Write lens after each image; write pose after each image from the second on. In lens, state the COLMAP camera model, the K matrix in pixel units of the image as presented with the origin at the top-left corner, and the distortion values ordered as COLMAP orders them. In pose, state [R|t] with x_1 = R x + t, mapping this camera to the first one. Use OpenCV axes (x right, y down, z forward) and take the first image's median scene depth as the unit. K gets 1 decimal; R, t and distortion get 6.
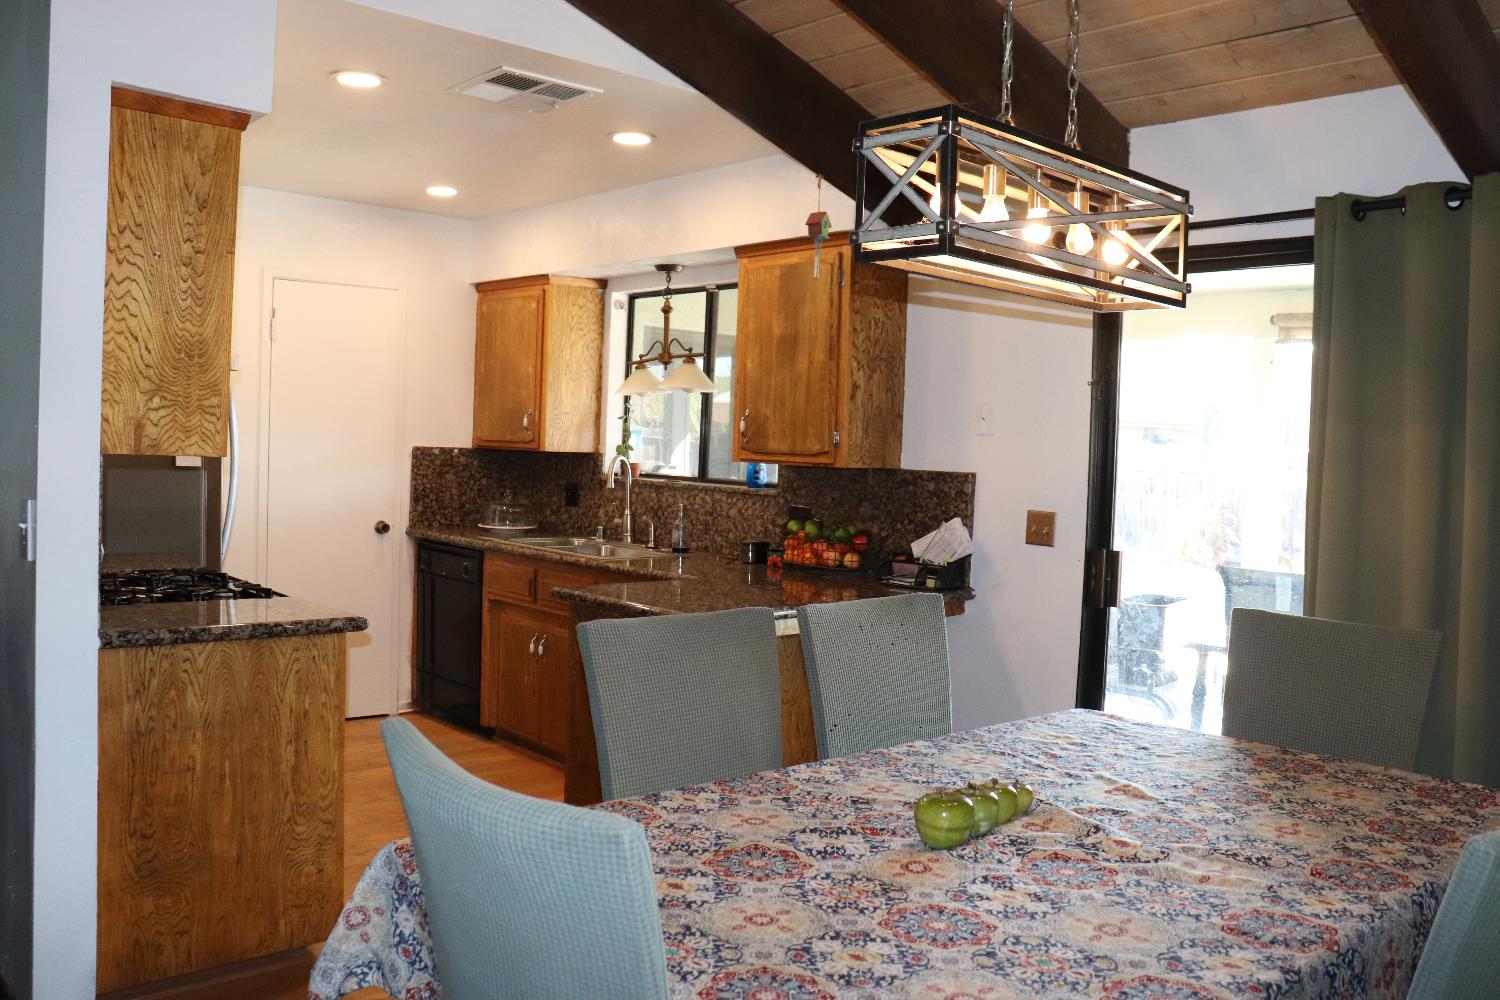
lens RADIAL K [[1232.9, 0, 738.1], [0, 1232.9, 497.0], [0, 0, 1]] dist [-0.178764, 0.160161]
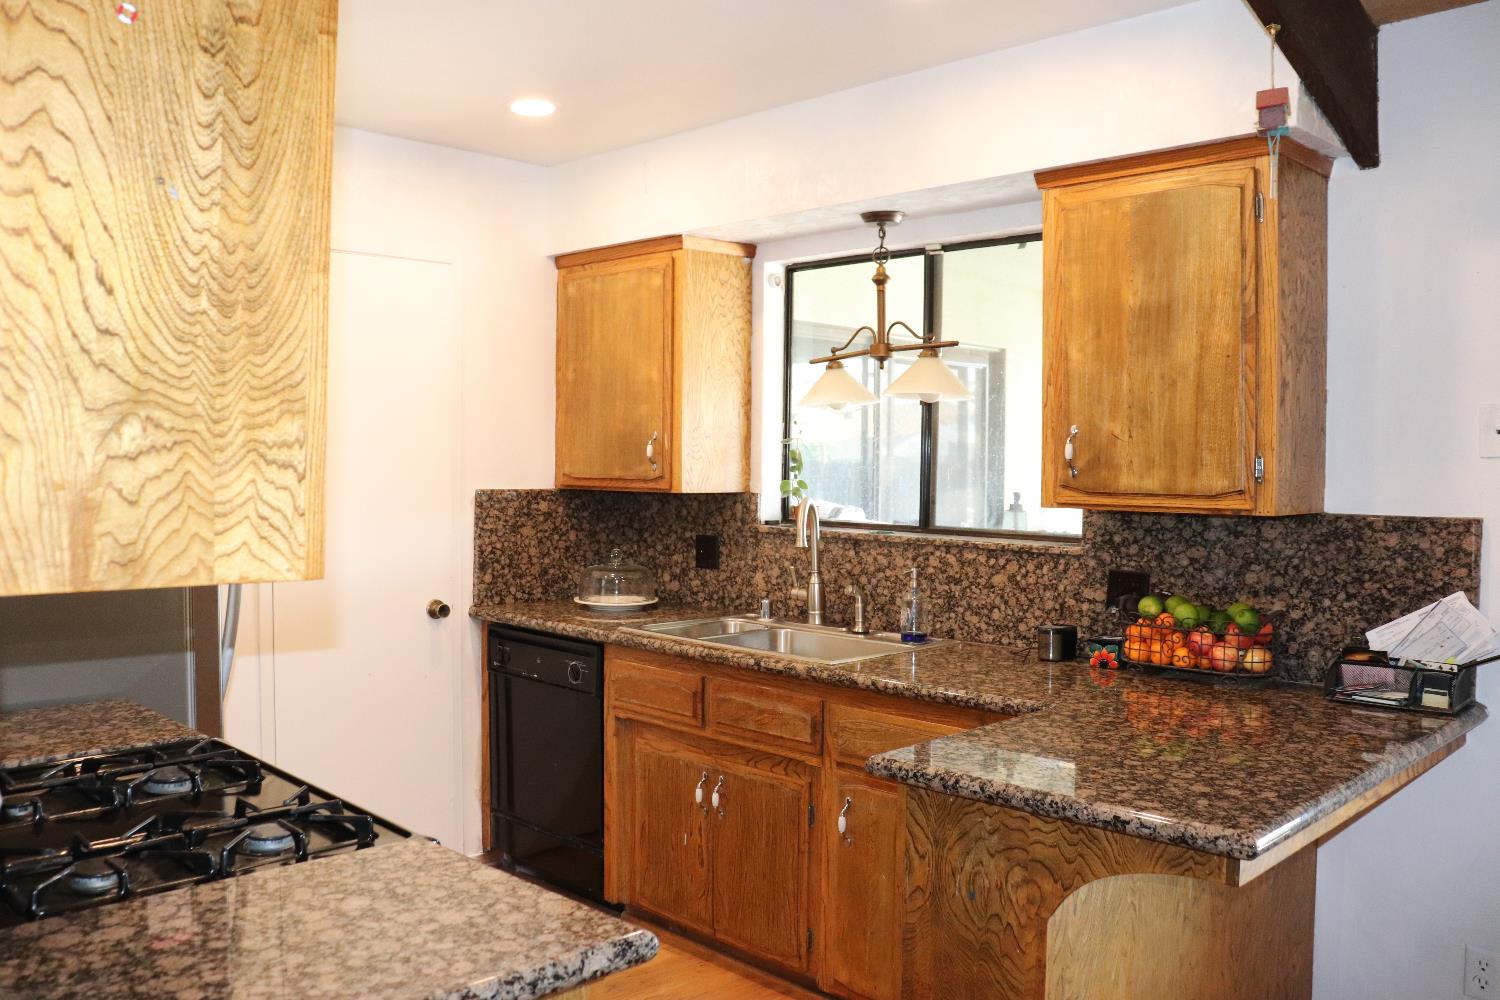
lens RADIAL K [[1232.9, 0, 738.1], [0, 1232.9, 497.0], [0, 0, 1]] dist [-0.178764, 0.160161]
pose [[0.998421, -0.028407, 0.048454, -0.195323], [0.029059, 0.999496, -0.012805, -0.031052], [-0.048066, 0.014193, 0.998743, 0.382854]]
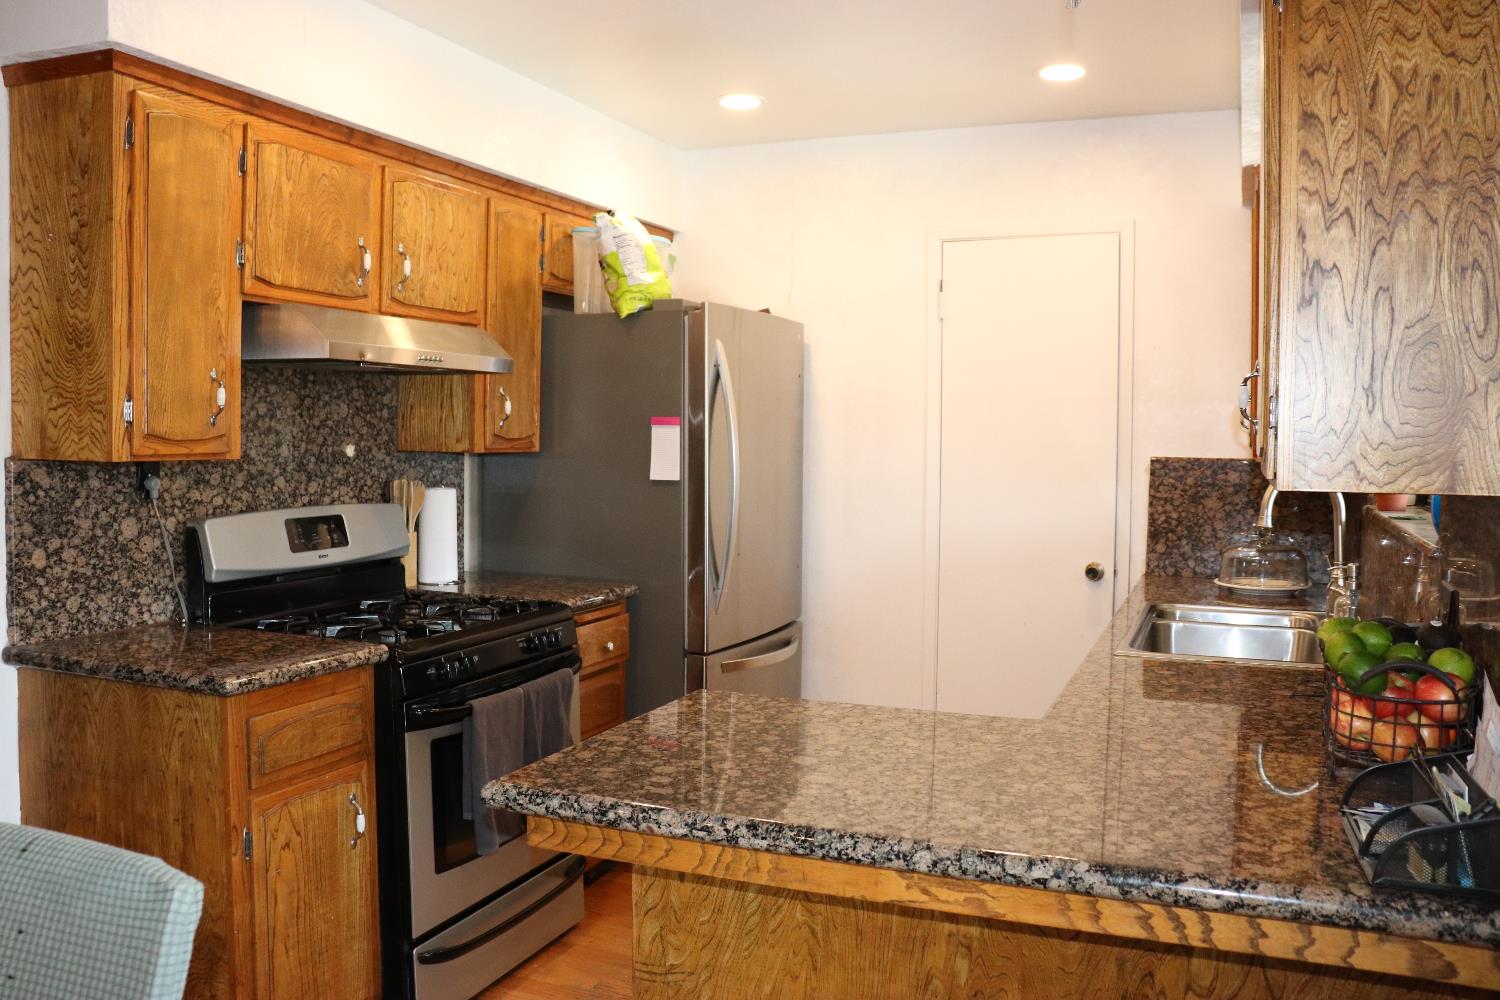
lens RADIAL K [[1235.3, 0, 736.9], [0, 1235.3, 495.3], [0, 0, 1]] dist [-0.173425, 0.155595]
pose [[0.426431, 0.014110, -0.904410, 0.320524], [-0.034142, 0.999417, -0.000506, -0.015055], [0.903876, 0.031094, 0.426664, 0.643680]]
